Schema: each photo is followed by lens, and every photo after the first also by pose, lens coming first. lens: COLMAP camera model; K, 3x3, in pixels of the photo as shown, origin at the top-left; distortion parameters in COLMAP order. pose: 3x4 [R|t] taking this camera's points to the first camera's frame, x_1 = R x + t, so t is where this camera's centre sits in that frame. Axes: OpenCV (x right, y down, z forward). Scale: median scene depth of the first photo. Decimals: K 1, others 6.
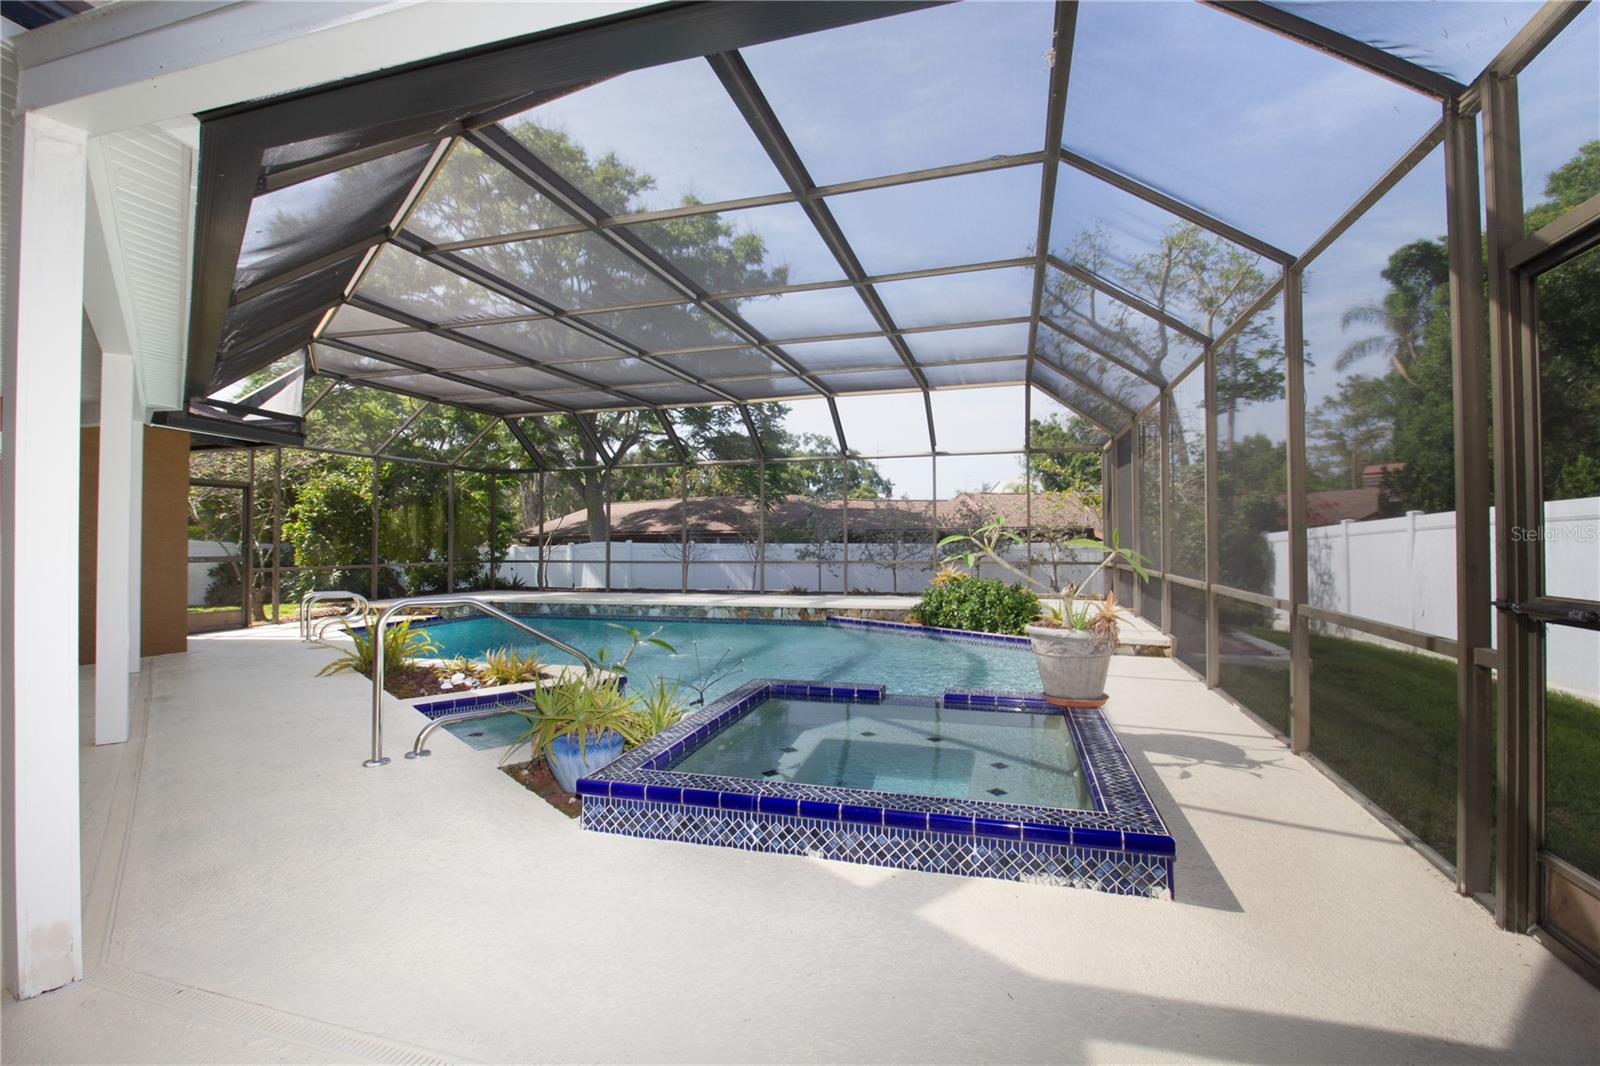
lens RADIAL K [[734.0, 0, 802.1], [0, 734.0, 518.9], [0, 0, 1]] dist [0.000602, -0.014108]
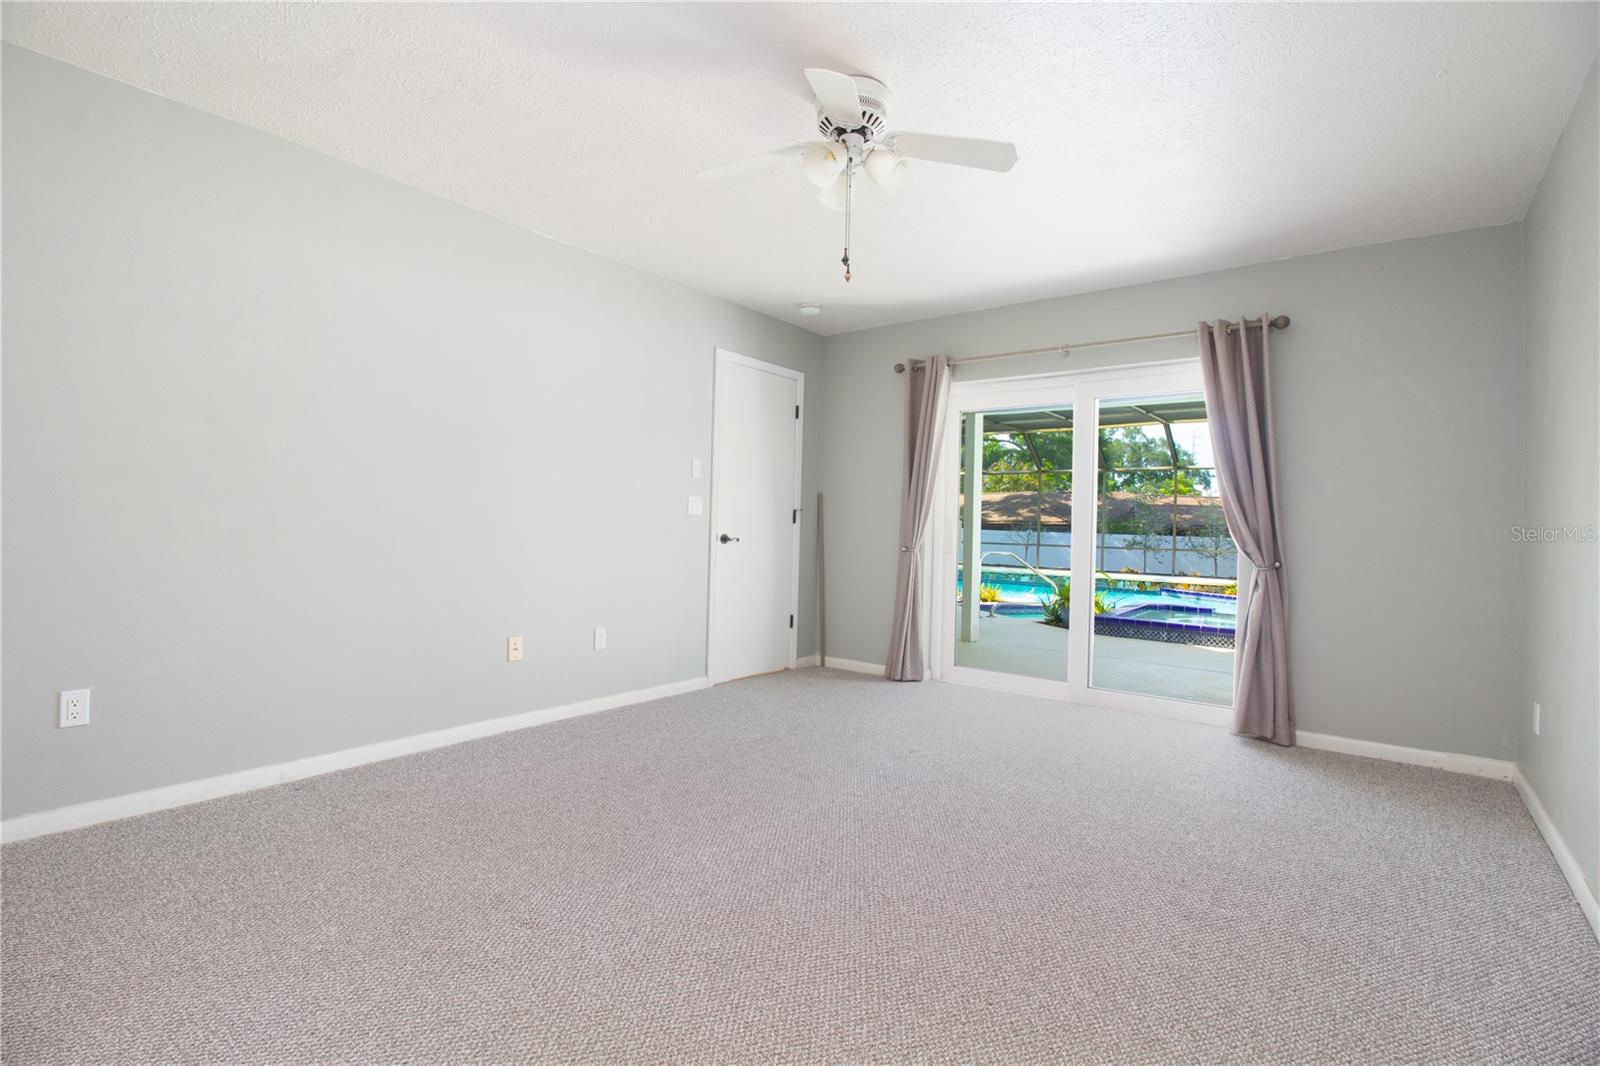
lens RADIAL K [[734.0, 0, 802.1], [0, 734.0, 518.9], [0, 0, 1]] dist [0.000602, -0.014108]
pose [[0.926876, 0.024300, -0.374581, -0.050634], [-0.018108, 0.999635, 0.020044, -0.007350], [0.374932, -0.011796, 0.926977, -0.340728]]
